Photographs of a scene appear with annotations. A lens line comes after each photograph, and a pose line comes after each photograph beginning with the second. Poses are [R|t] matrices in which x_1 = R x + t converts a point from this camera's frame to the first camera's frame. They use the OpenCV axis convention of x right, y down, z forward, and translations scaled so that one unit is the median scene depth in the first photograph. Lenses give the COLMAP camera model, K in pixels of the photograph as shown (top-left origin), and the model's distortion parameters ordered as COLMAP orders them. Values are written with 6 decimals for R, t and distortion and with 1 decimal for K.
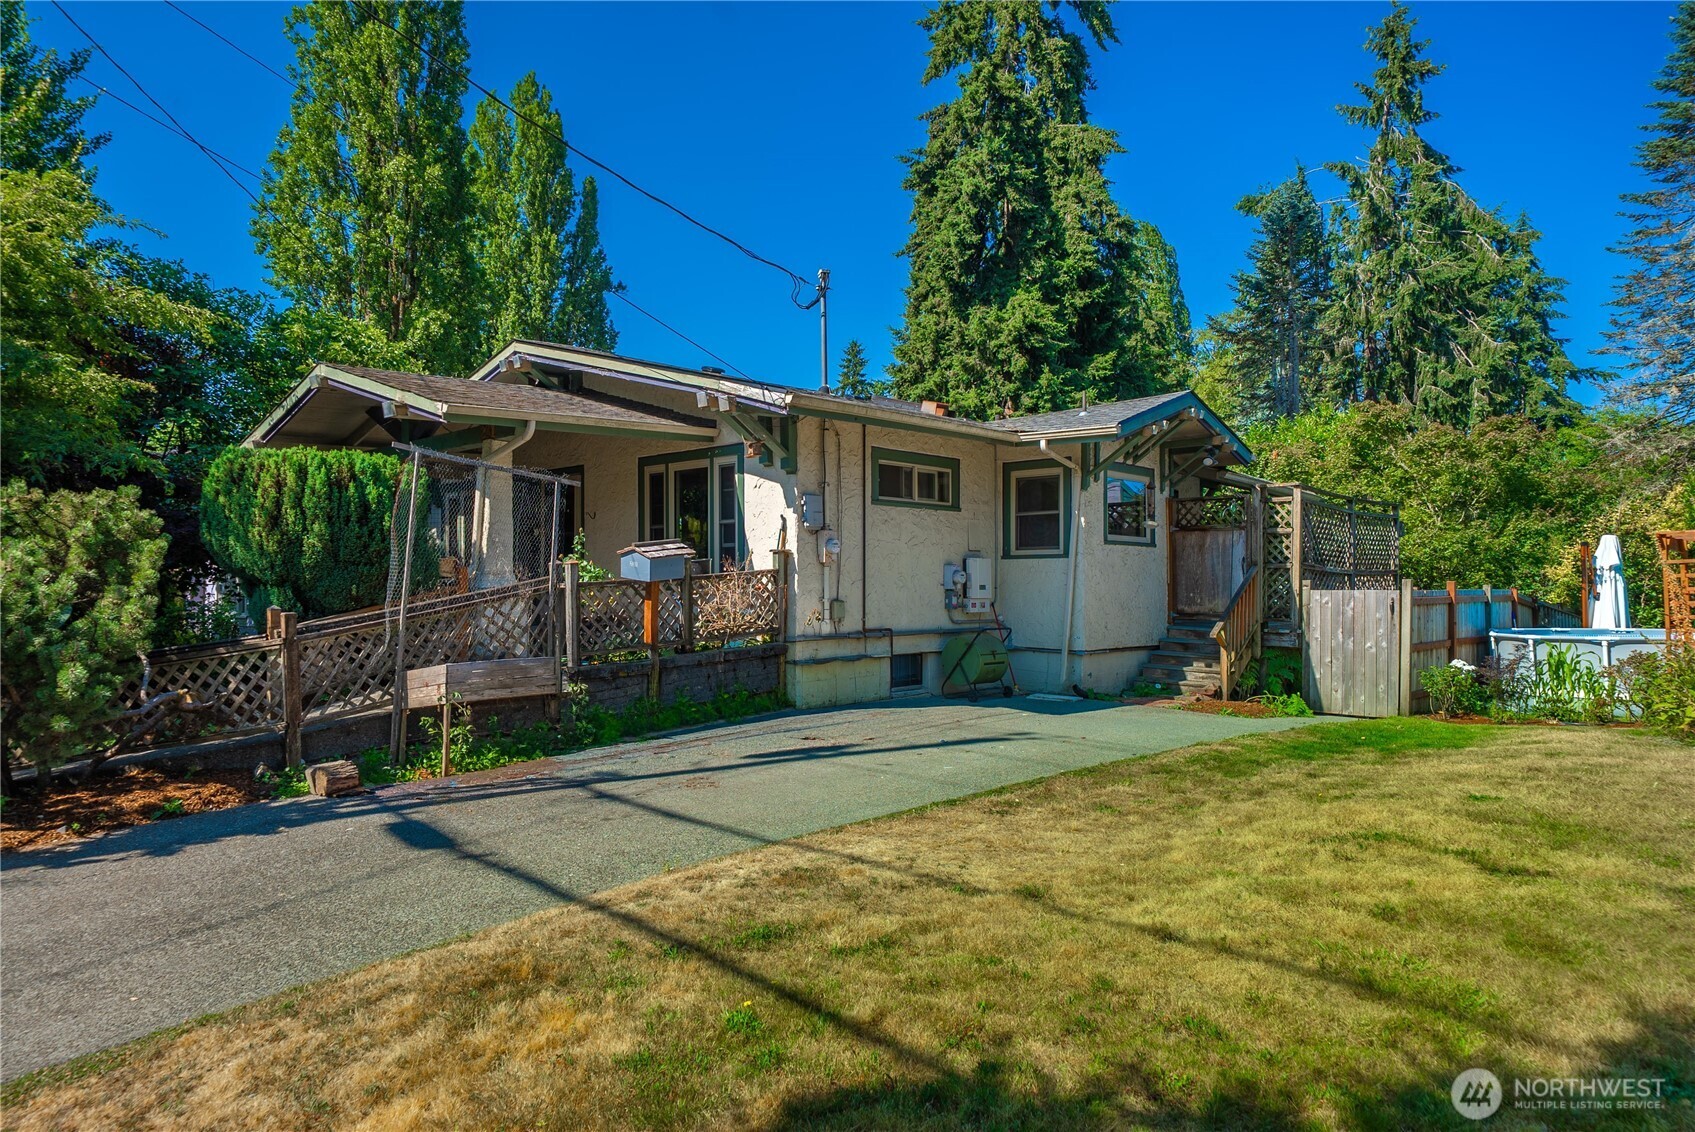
lens RADIAL K [[1082.2, 0, 848.8], [0, 1082.2, 570.8], [0, 0, 1]] dist [0.002201, -0.000485]
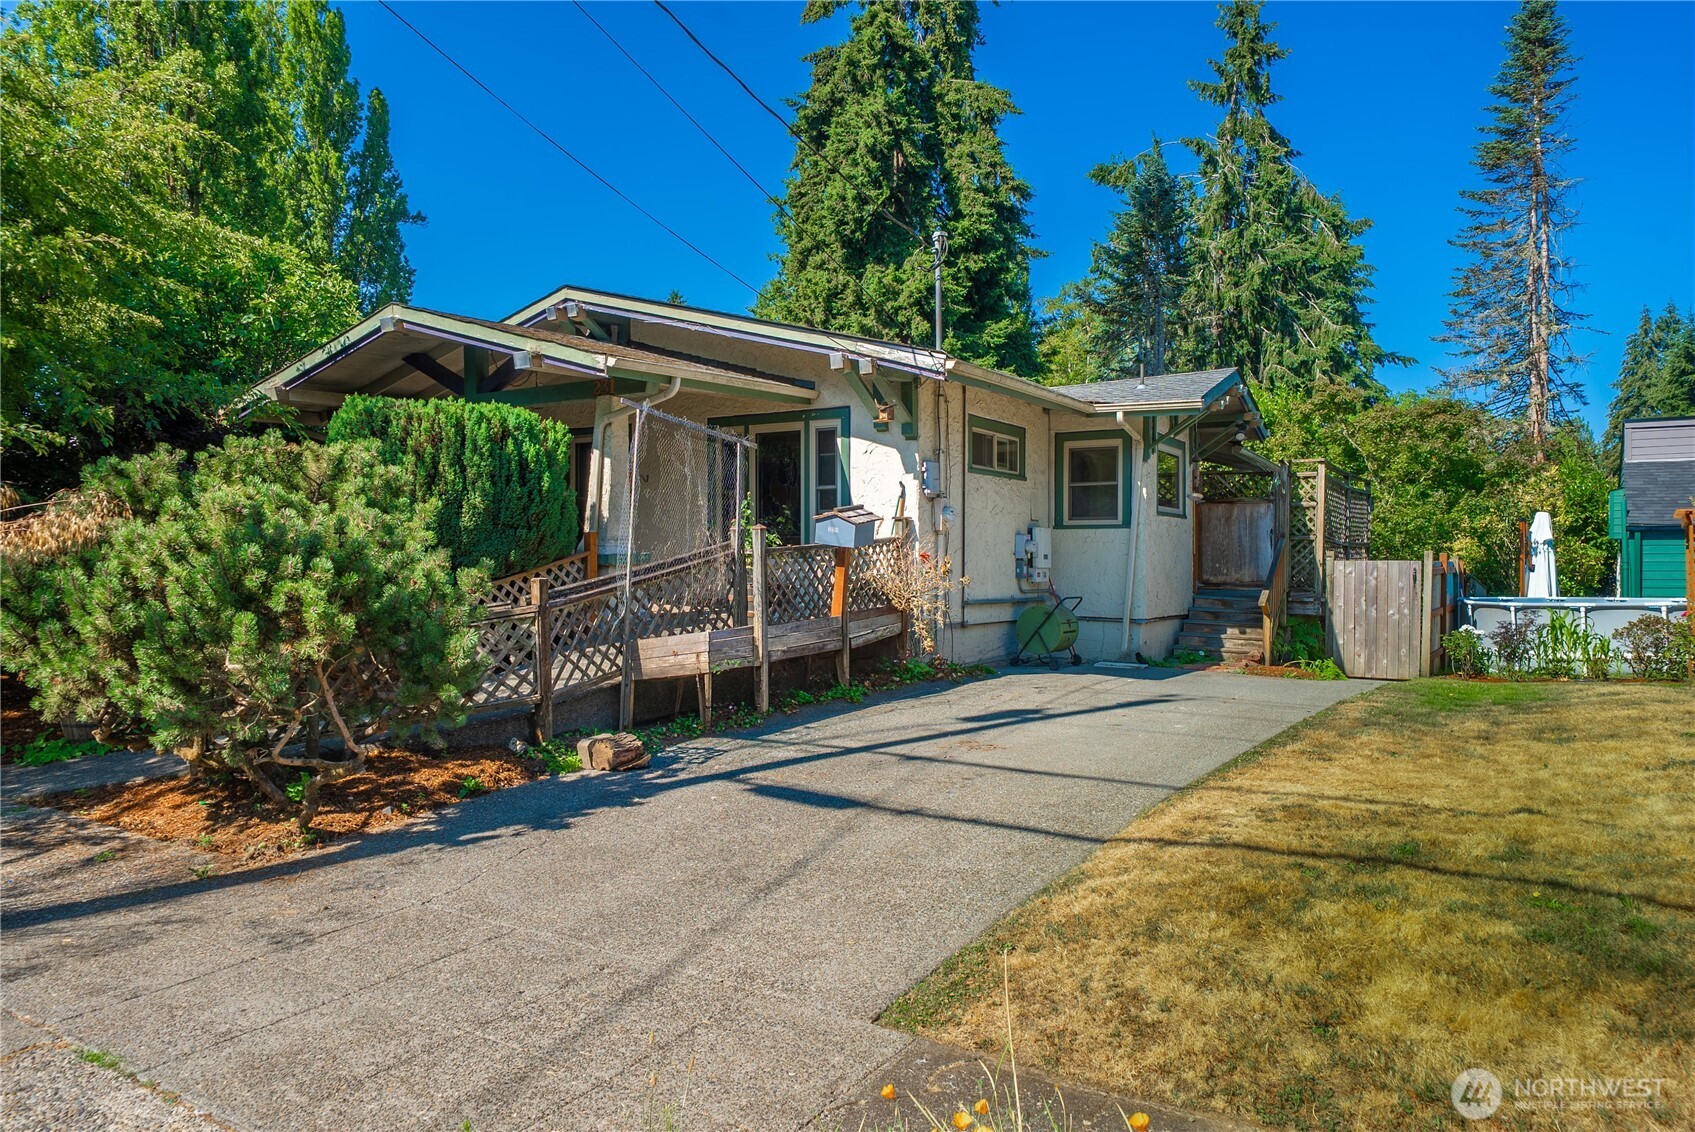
lens RADIAL K [[1169.2, 0, 847.3], [0, 1169.2, 568.6], [0, 0, 1]] dist [-0.002575, 0.003020]
pose [[0.980464, 0.001752, 0.196689, -0.258219], [-0.005917, 0.999770, 0.020592, 0.004703], [-0.196608, -0.021353, 0.980250, -0.024473]]
